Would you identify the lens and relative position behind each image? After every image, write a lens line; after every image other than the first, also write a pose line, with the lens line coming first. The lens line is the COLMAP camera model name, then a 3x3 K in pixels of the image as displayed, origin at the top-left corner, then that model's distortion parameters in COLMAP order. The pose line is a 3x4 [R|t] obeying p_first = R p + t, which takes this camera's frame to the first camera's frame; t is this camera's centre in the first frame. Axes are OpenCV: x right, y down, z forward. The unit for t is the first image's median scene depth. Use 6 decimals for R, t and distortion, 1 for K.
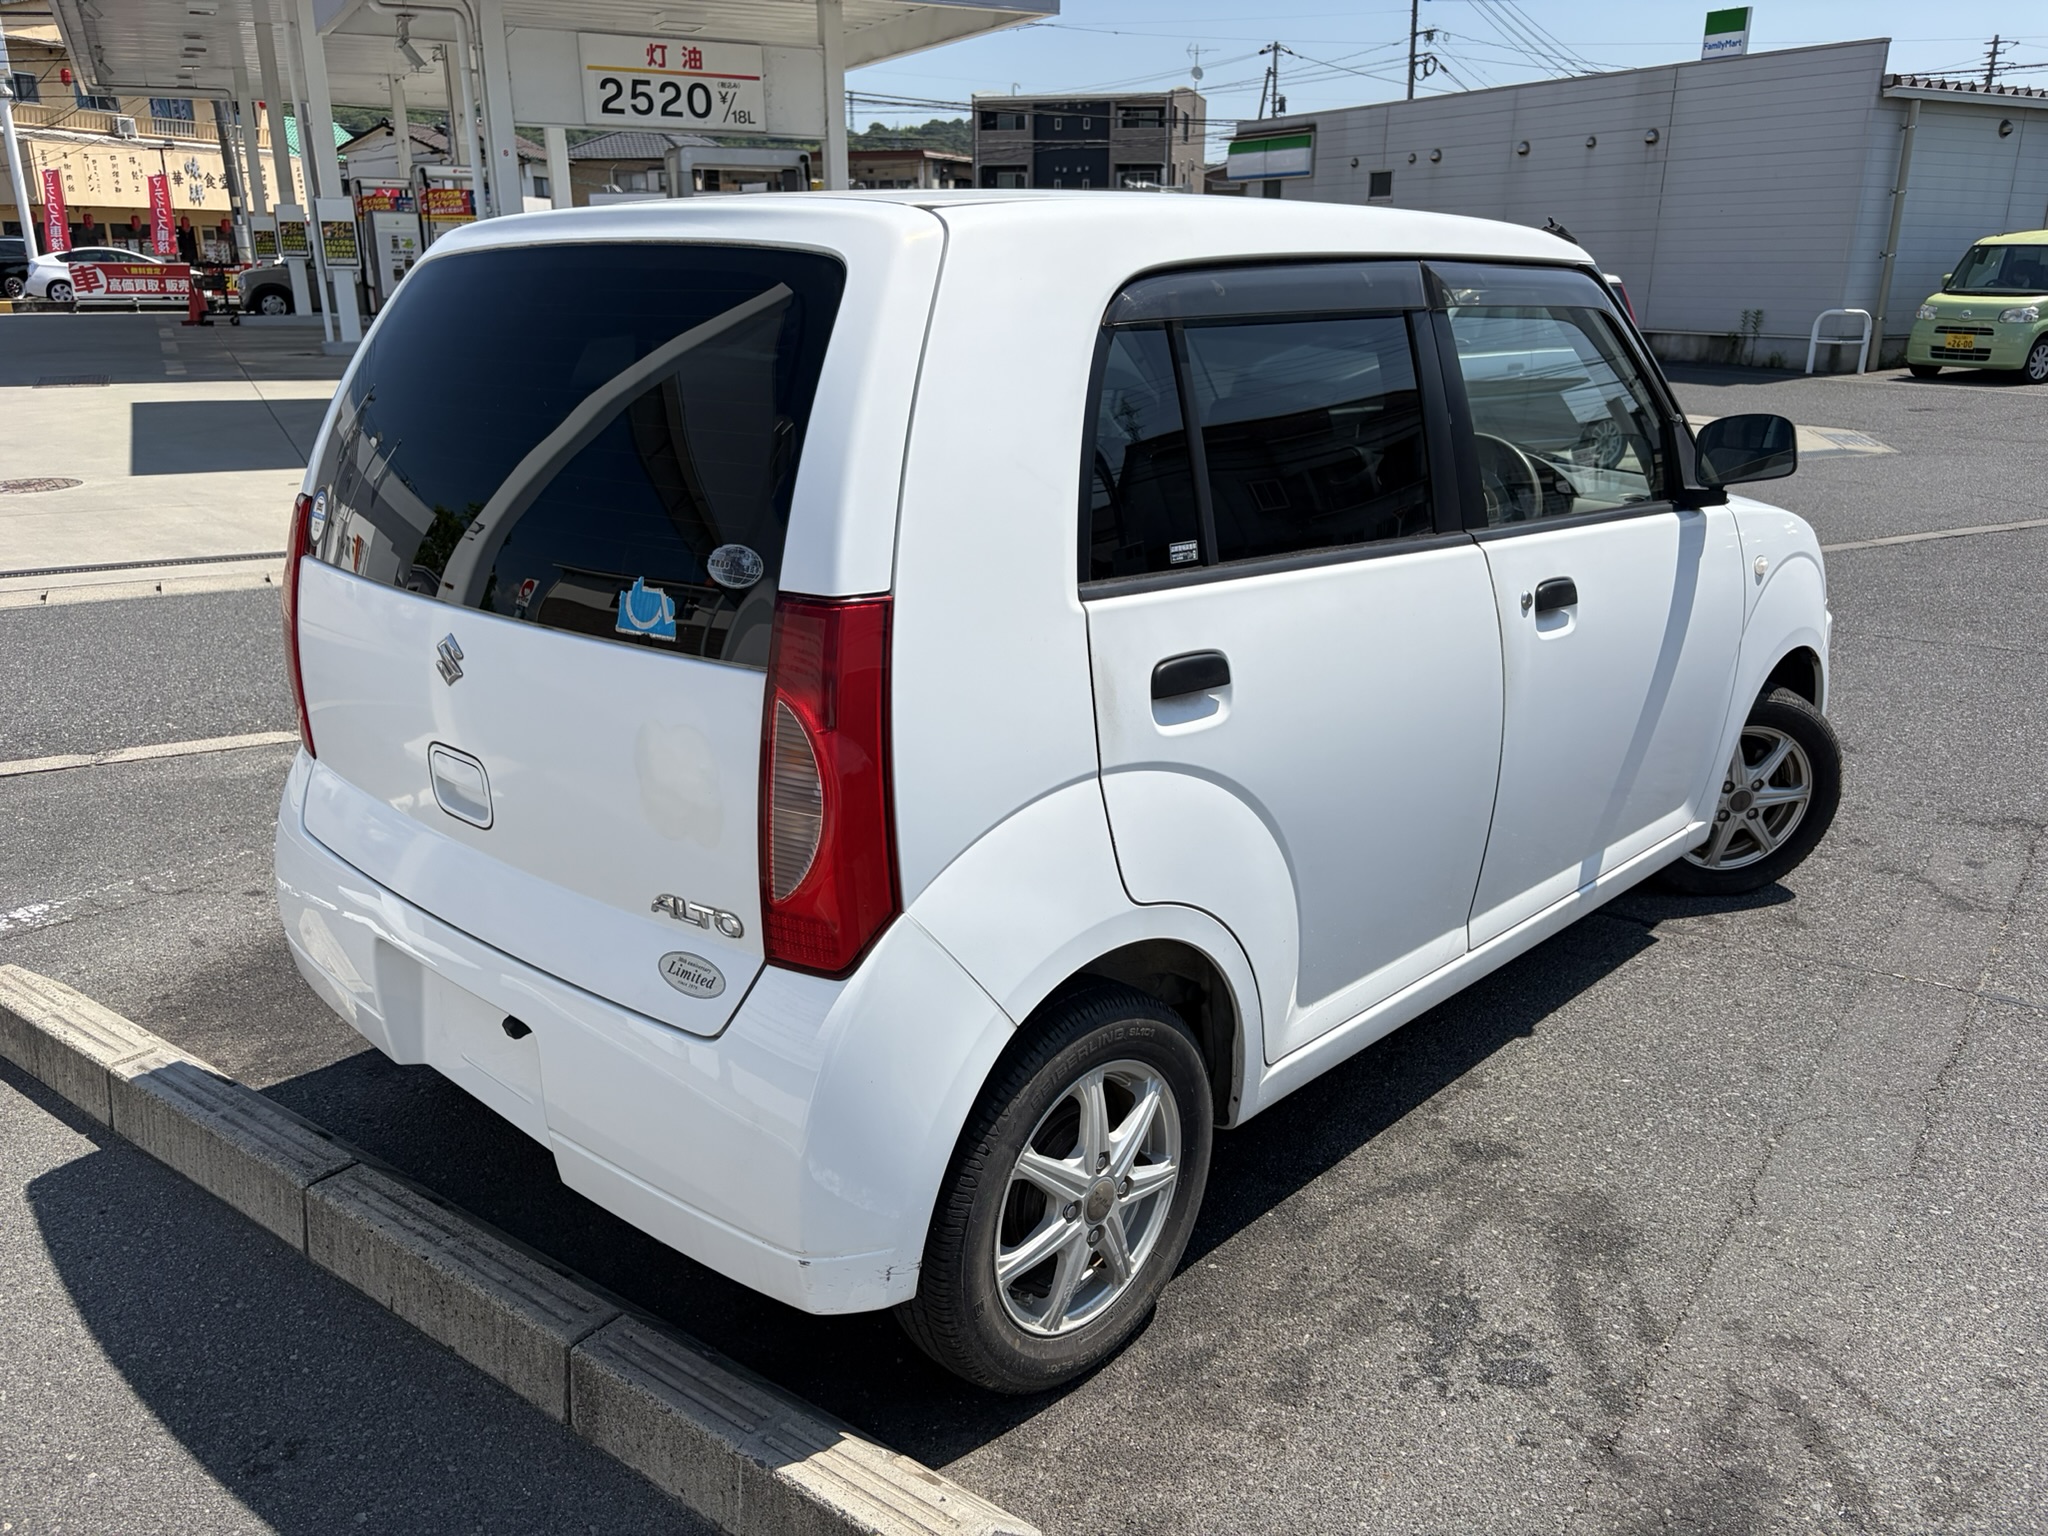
lens RADIAL K [[1466.9, 0, 1074.9], [0, 1466.9, 691.7], [0, 0, 1]] dist [0.061233, -0.068931]
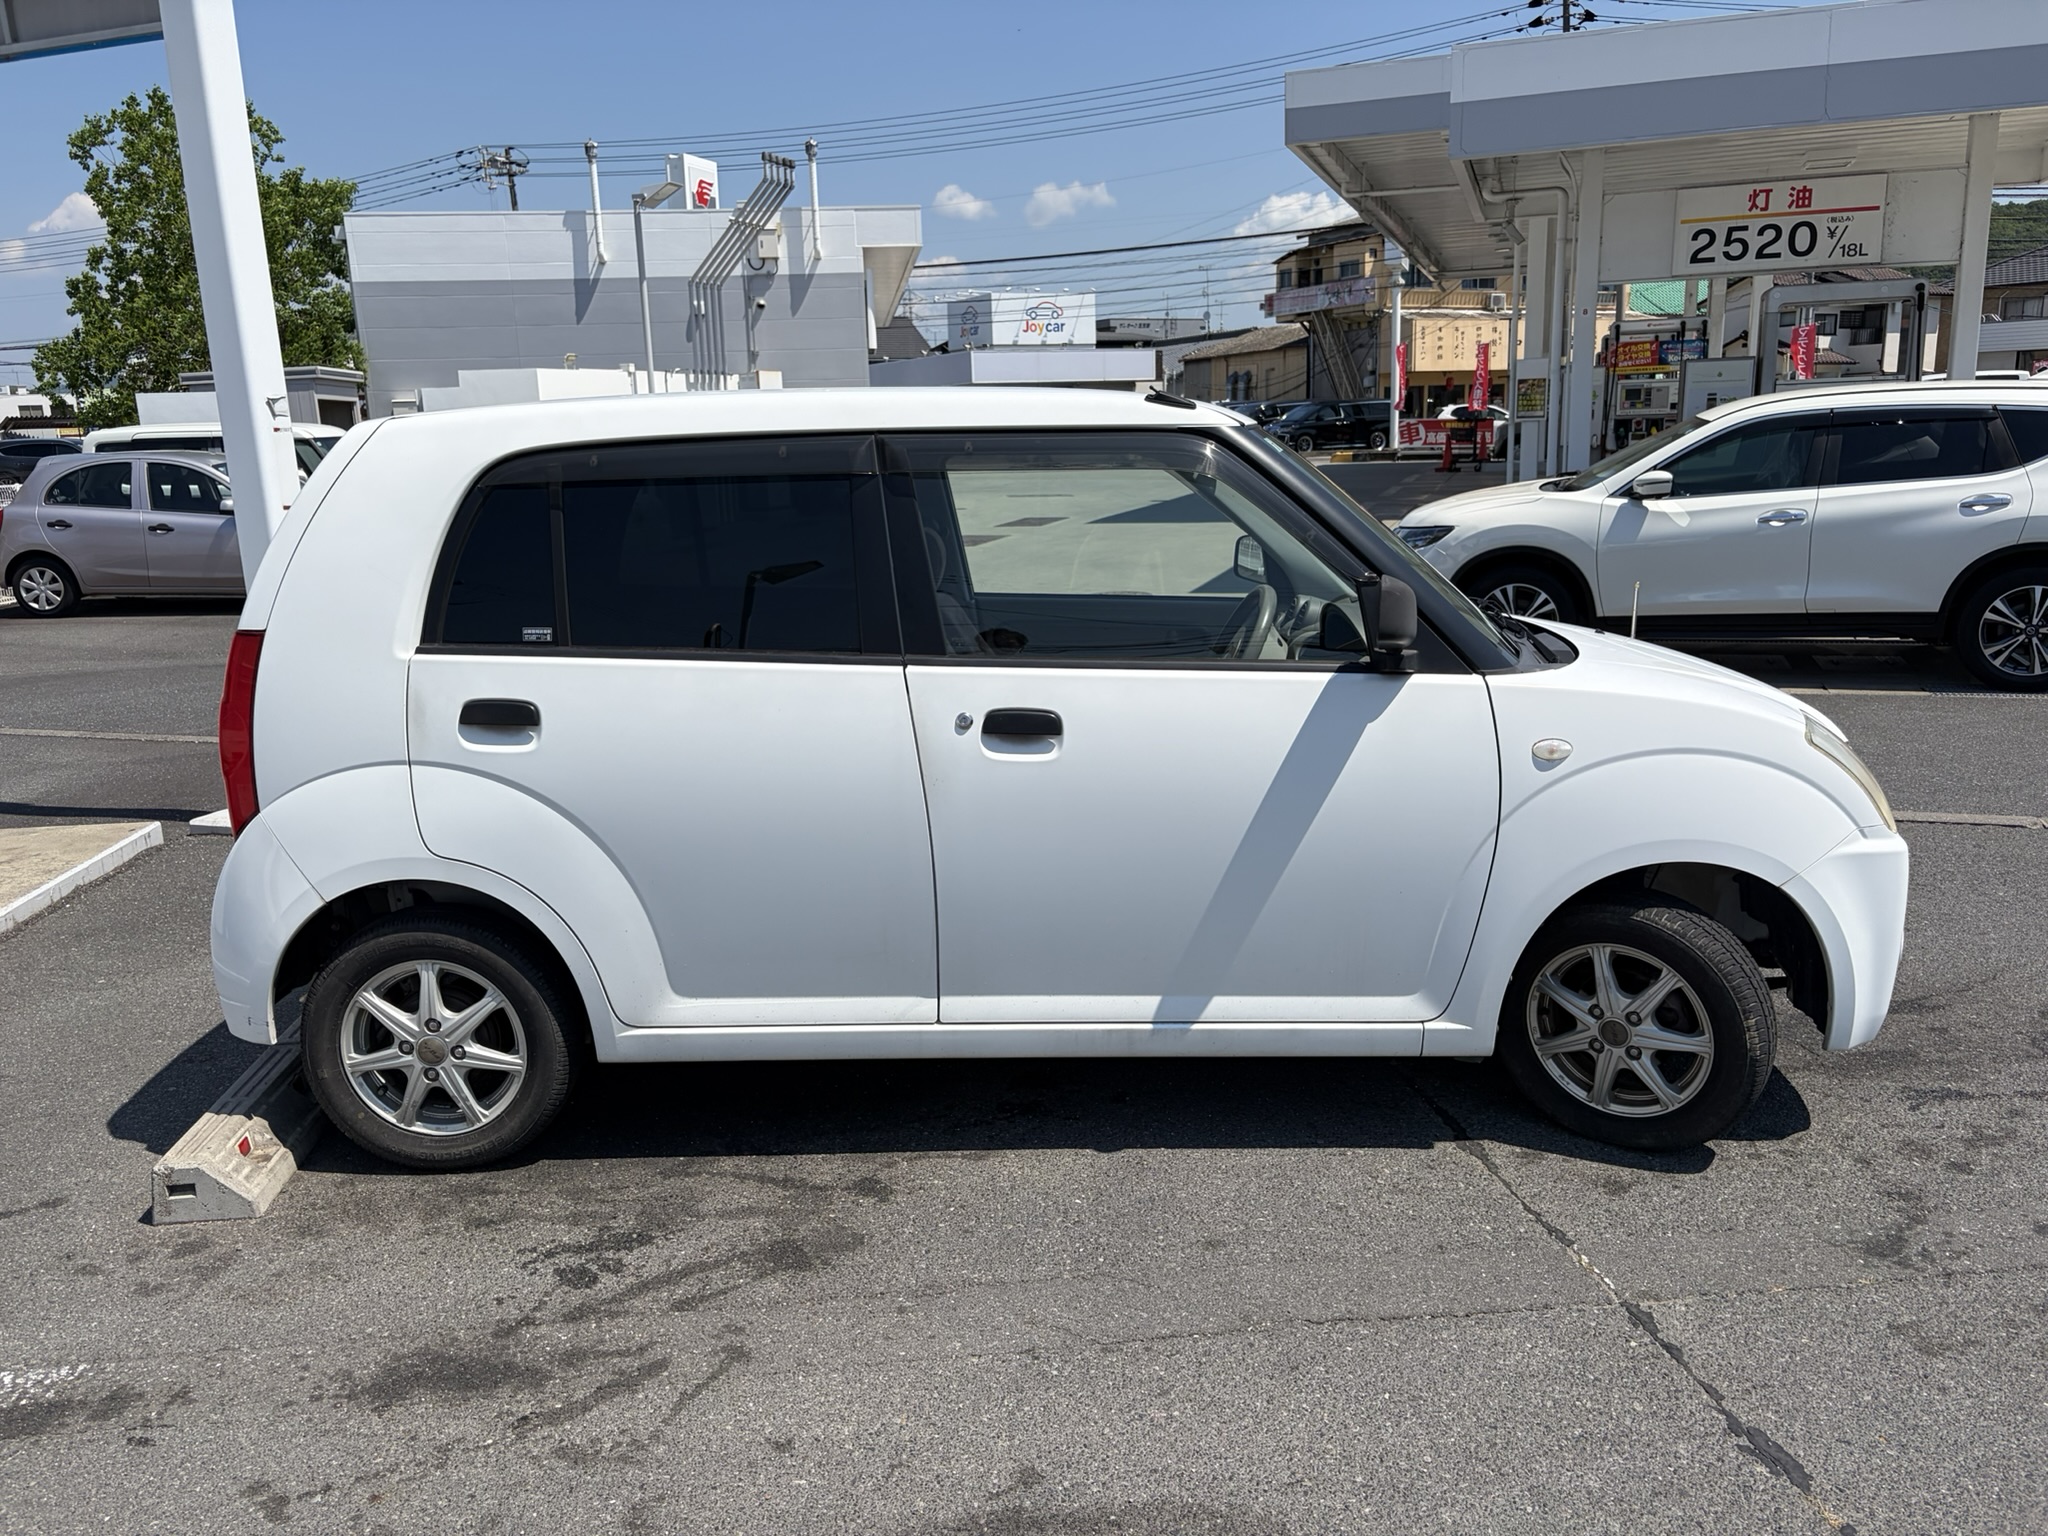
lens RADIAL K [[1466.9, 0, 1074.9], [0, 1466.9, 691.7], [0, 0, 1]] dist [0.061233, -0.068931]
pose [[0.715650, 0.098341, -0.691502, 0.812382], [-0.161843, 0.986441, -0.027210, -0.046124], [0.679450, 0.131387, 0.721862, 0.160500]]
